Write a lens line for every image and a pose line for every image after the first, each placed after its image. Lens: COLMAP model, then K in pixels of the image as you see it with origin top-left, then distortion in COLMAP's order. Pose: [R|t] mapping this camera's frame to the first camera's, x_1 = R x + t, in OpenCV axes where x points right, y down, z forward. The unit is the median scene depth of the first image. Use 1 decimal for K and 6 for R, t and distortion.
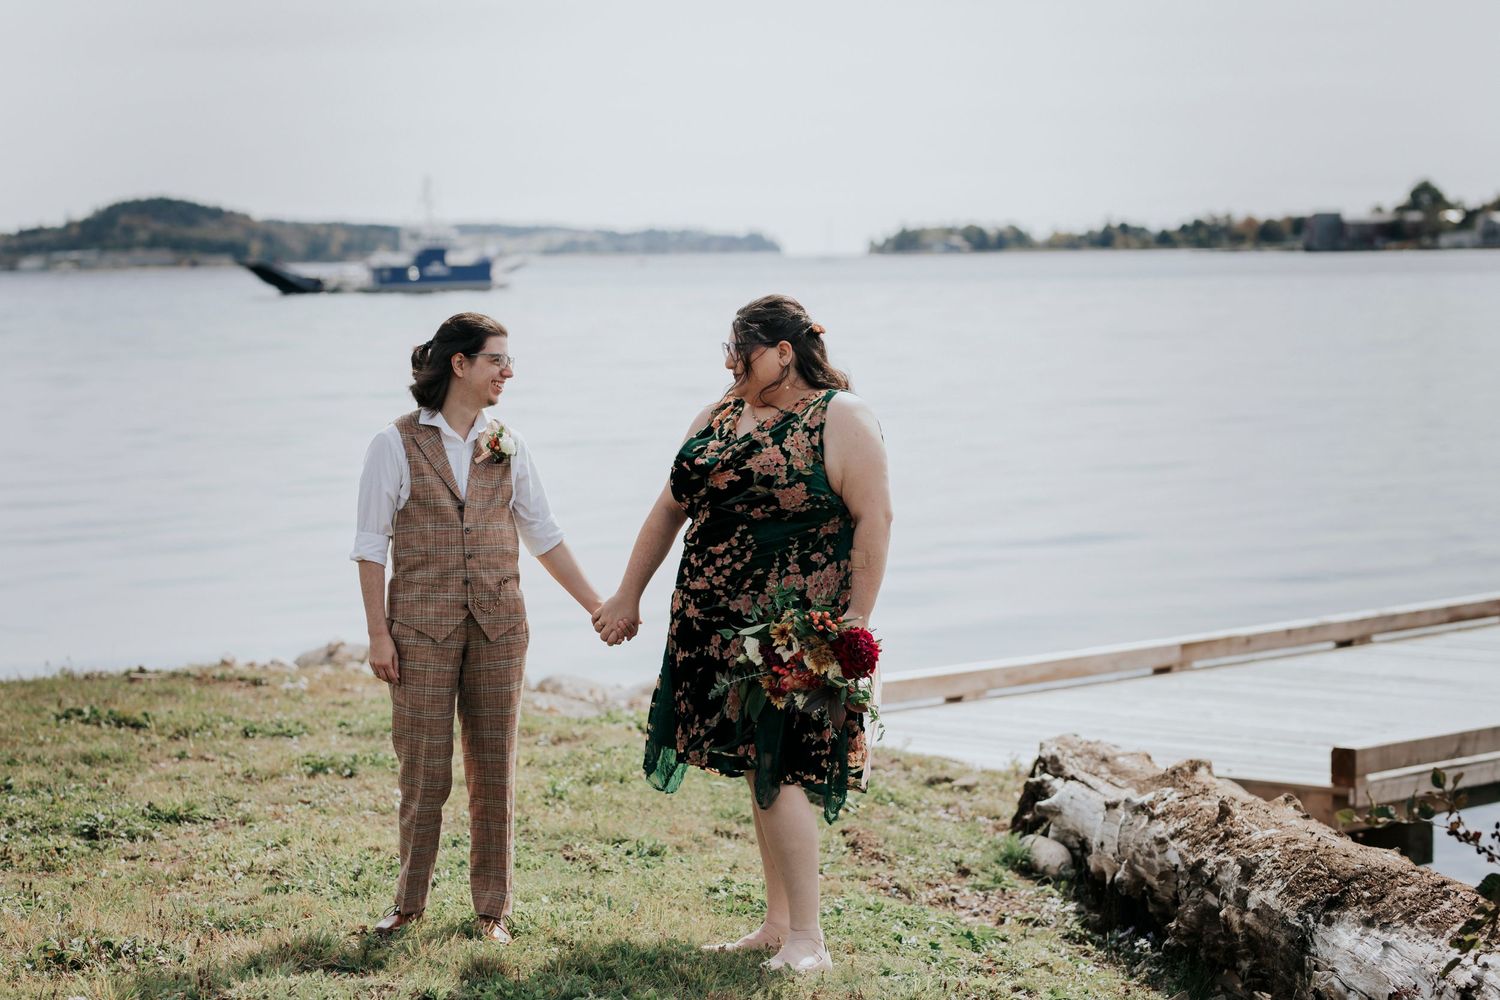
lens RADIAL K [[3811.6, 0, 746.4], [0, 3811.6, 498.0], [0, 0, 1]] dist [0.020582, 0.000000]
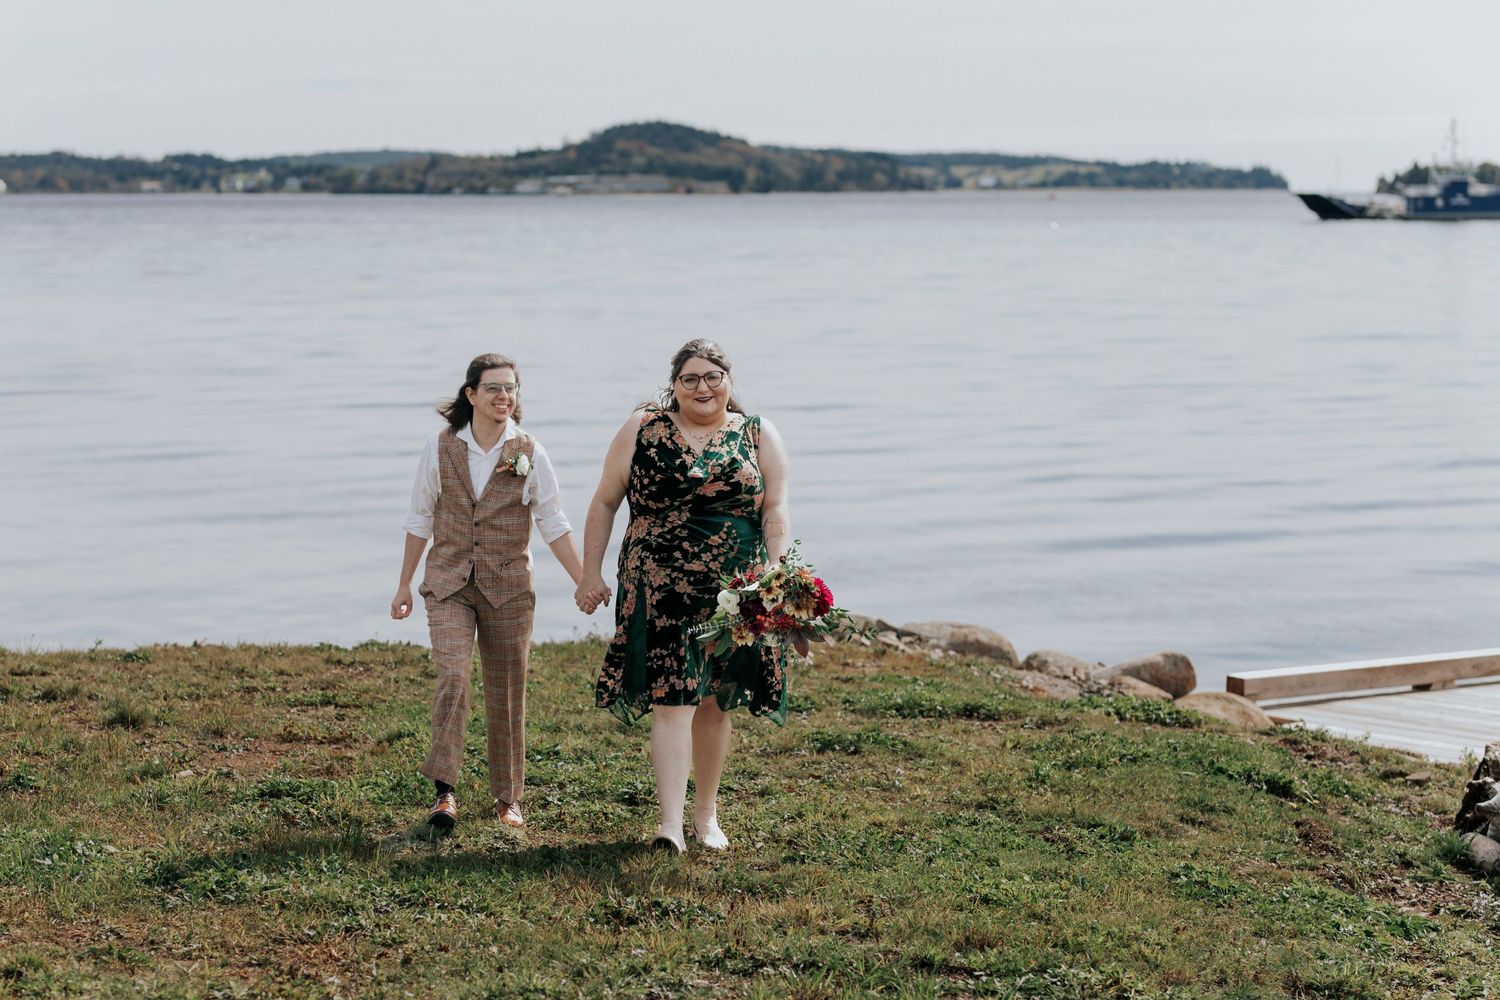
lens RADIAL K [[3811.6, 0, 750.4], [0, 3811.6, 503.8], [0, 0, 1]] dist [0.020582, 0.000000]
pose [[0.991461, 0.029996, -0.126907, 0.005966], [-0.028029, 0.999458, 0.017262, -0.021143], [0.127356, -0.013557, 0.991764, -0.125882]]
